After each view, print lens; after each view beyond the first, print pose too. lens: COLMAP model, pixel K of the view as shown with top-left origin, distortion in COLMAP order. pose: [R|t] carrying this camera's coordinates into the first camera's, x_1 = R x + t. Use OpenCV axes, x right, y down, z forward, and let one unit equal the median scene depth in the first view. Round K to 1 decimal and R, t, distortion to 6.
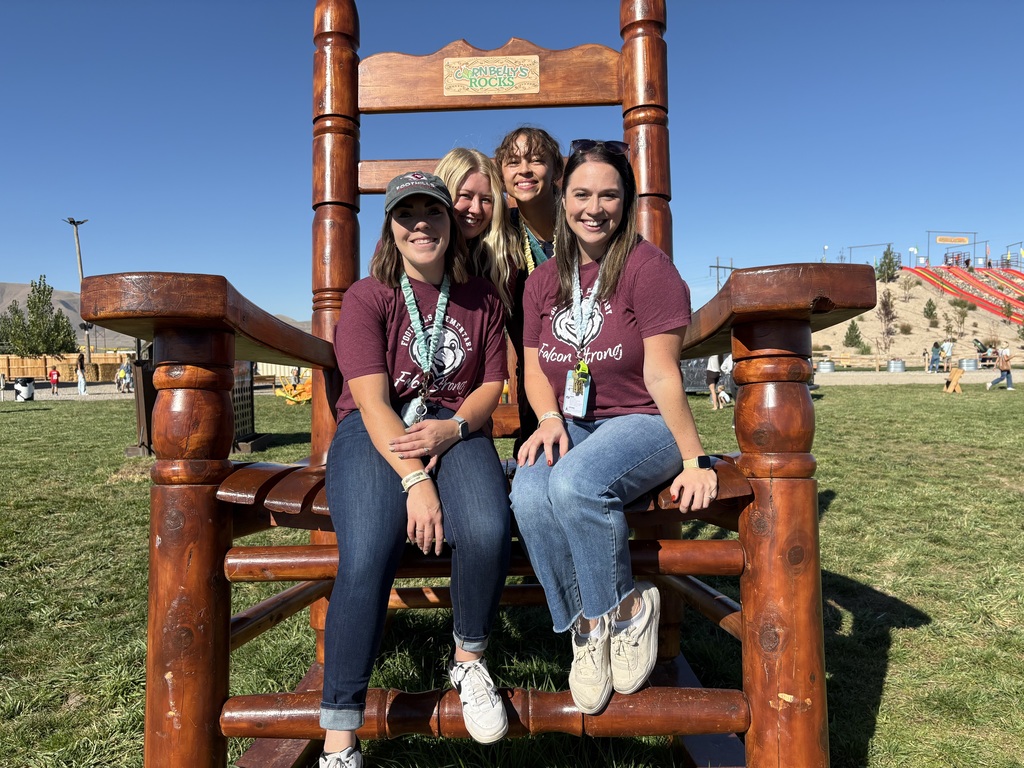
lens RADIAL K [[759.0, 0, 519.4], [0, 759.0, 394.4], [0, 0, 1]] dist [0.019531, 0.007106]
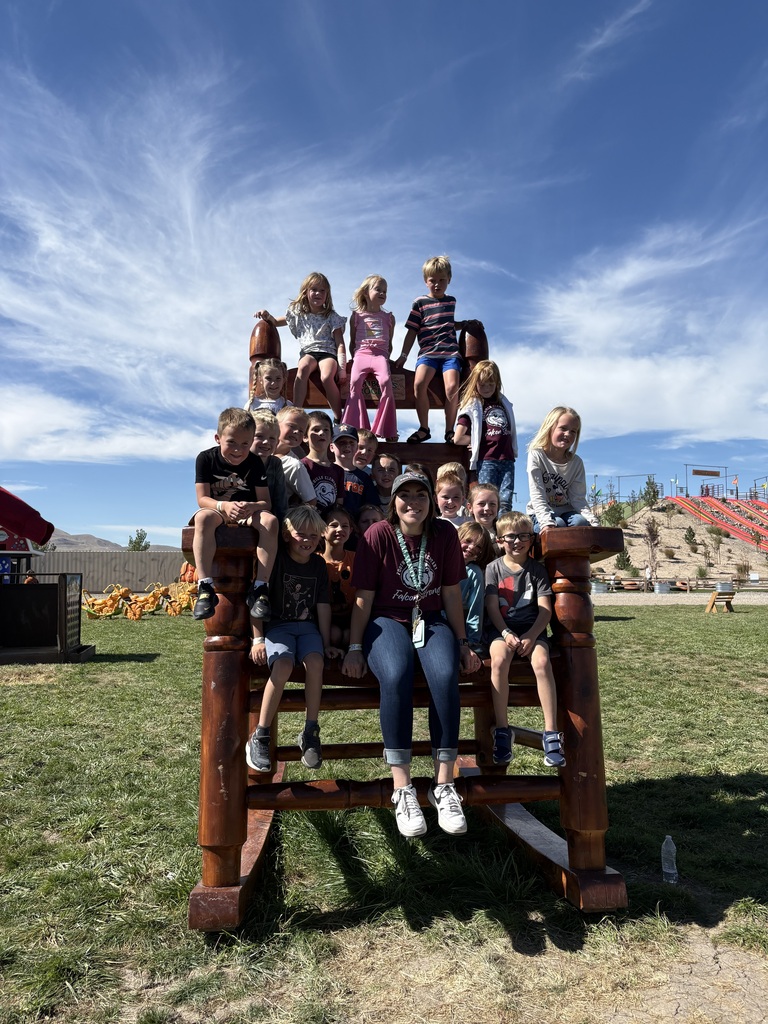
lens RADIAL K [[760.1, 0, 384.0], [0, 760.1, 512.0], [0, 0, 1]] dist [0.021816, -0.002578]
pose [[0.994149, 0.020327, 0.106088, -0.045255], [-0.006122, 0.991158, -0.132545, 0.005844], [-0.107844, 0.131120, 0.985483, -0.113353]]
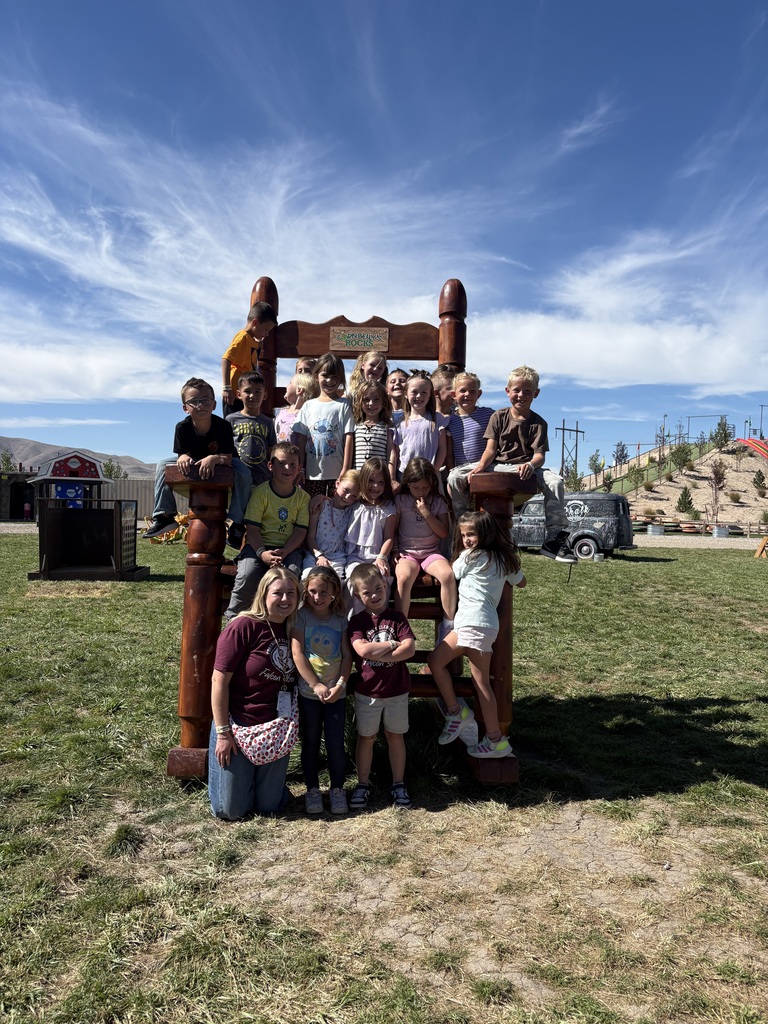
lens RADIAL K [[760.1, 0, 384.0], [0, 760.1, 512.0], [0, 0, 1]] dist [0.021816, -0.002578]
pose [[0.998929, 0.040118, 0.023052, -0.001547], [-0.039027, 0.998179, -0.046002, 0.008076], [-0.024855, 0.045053, 0.998675, -0.168860]]
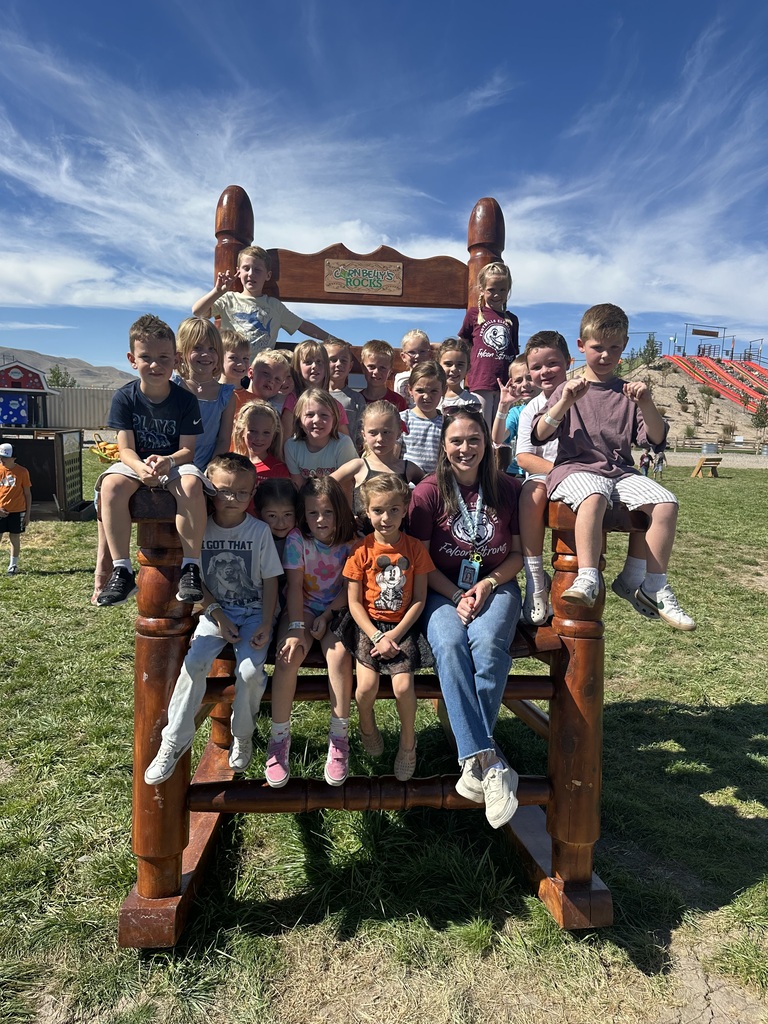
lens RADIAL K [[707.4, 0, 392.5], [0, 707.4, 506.1], [0, 0, 1]] dist [0.040321, -0.055113]
pose [[0.992603, 0.035227, 0.116180, -0.029833], [-0.044155, 0.996191, 0.075195, -0.036387], [-0.113088, -0.079769, 0.990378, -0.047731]]
